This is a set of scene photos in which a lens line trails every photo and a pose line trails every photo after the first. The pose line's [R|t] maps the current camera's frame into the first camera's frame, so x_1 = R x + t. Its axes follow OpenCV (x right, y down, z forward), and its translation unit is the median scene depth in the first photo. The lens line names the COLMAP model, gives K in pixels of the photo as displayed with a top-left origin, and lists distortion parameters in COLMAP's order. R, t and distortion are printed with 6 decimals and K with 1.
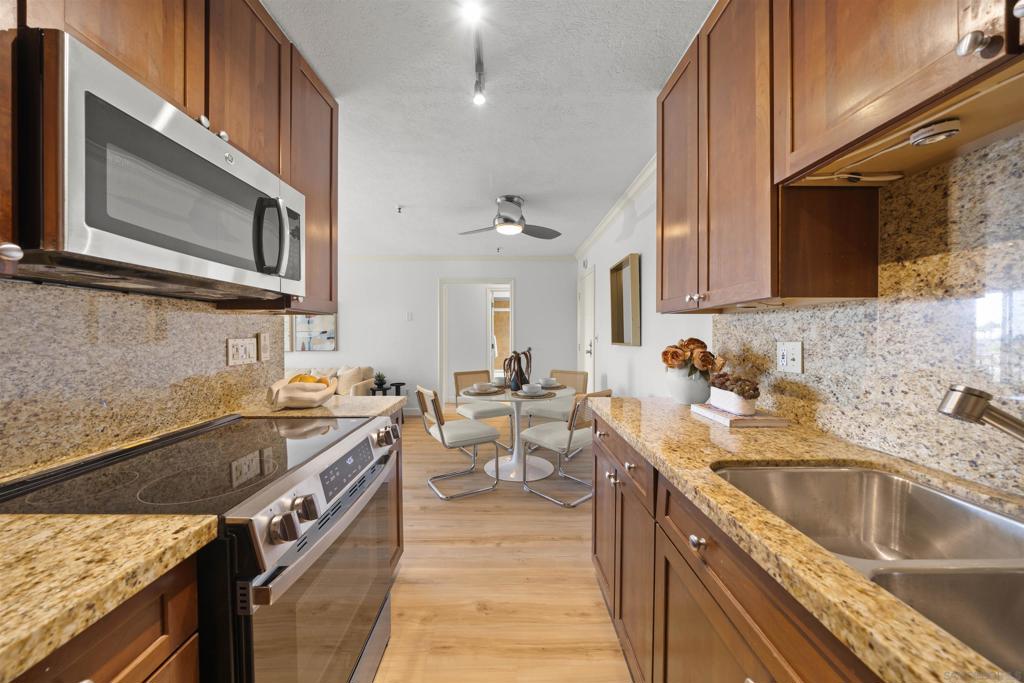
lens RADIAL K [[349.6, 0, 510.7], [0, 349.6, 337.2], [0, 0, 1]] dist [0.000327, 0.000022]
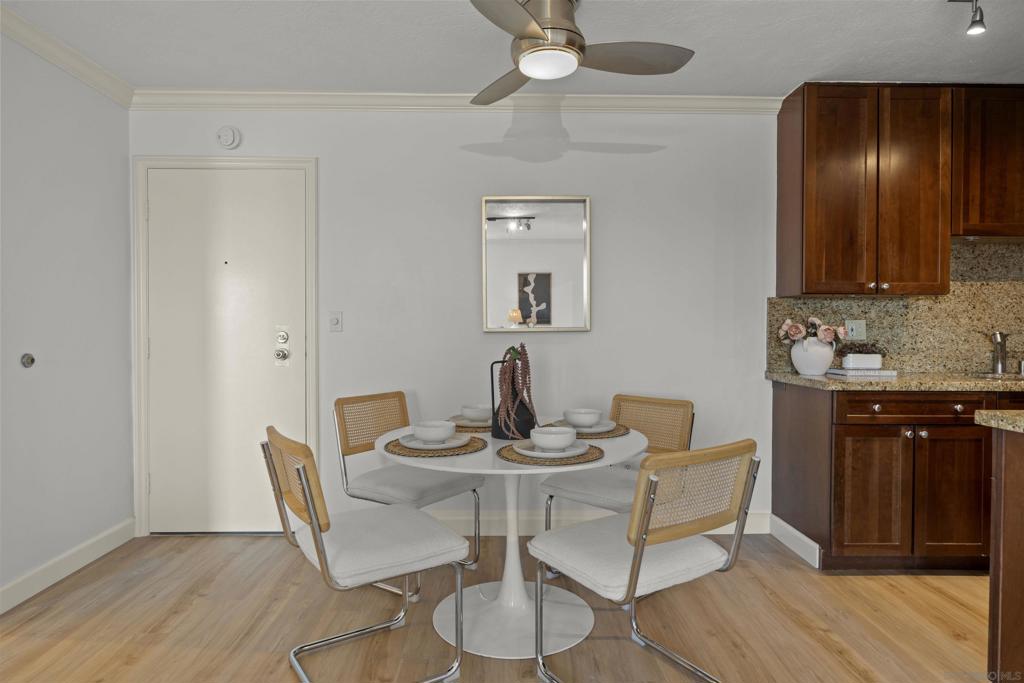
lens RADIAL K [[607.3, 0, 510.6], [0, 607.3, 338.6], [0, 0, 1]] dist [0.001965, 0.001540]
pose [[-0.019981, -0.019220, 0.999616, -2.241102], [0.004598, 0.999803, 0.019315, 0.044040], [-0.999790, 0.004982, -0.019889, 3.120750]]
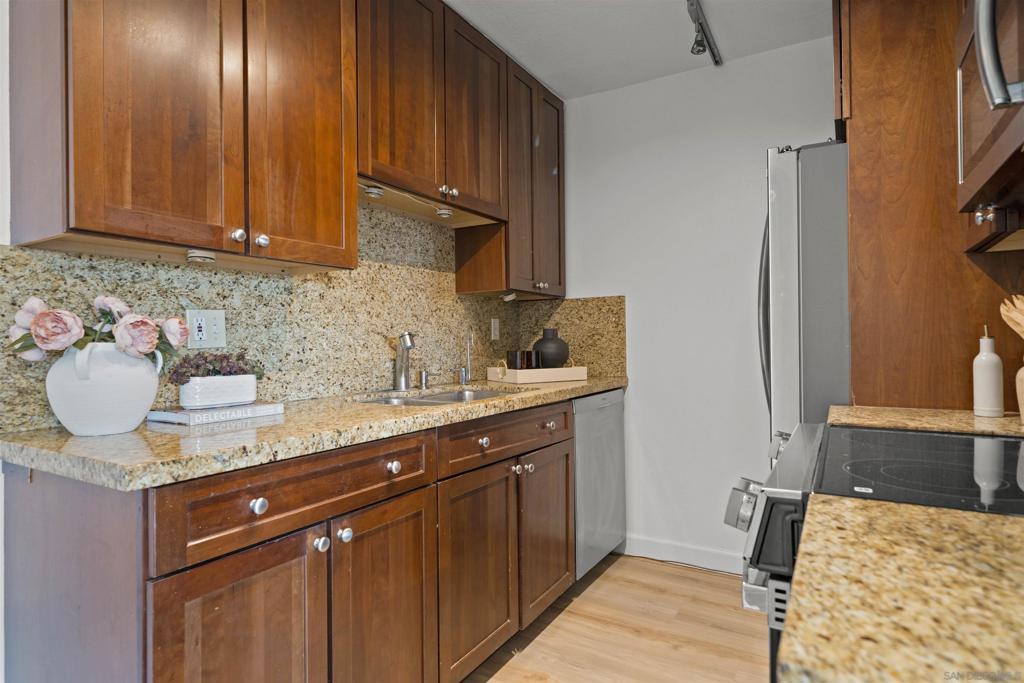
lens RADIAL K [[565.6, 0, 510.8], [0, 565.6, 335.7], [0, 0, 1]] dist [0.000239, 0.000582]
pose [[-0.856385, 0.007768, 0.516279, -0.568164], [0.009927, 0.999950, 0.001422, 0.094366], [-0.516242, 0.006343, -0.856419, 2.122951]]
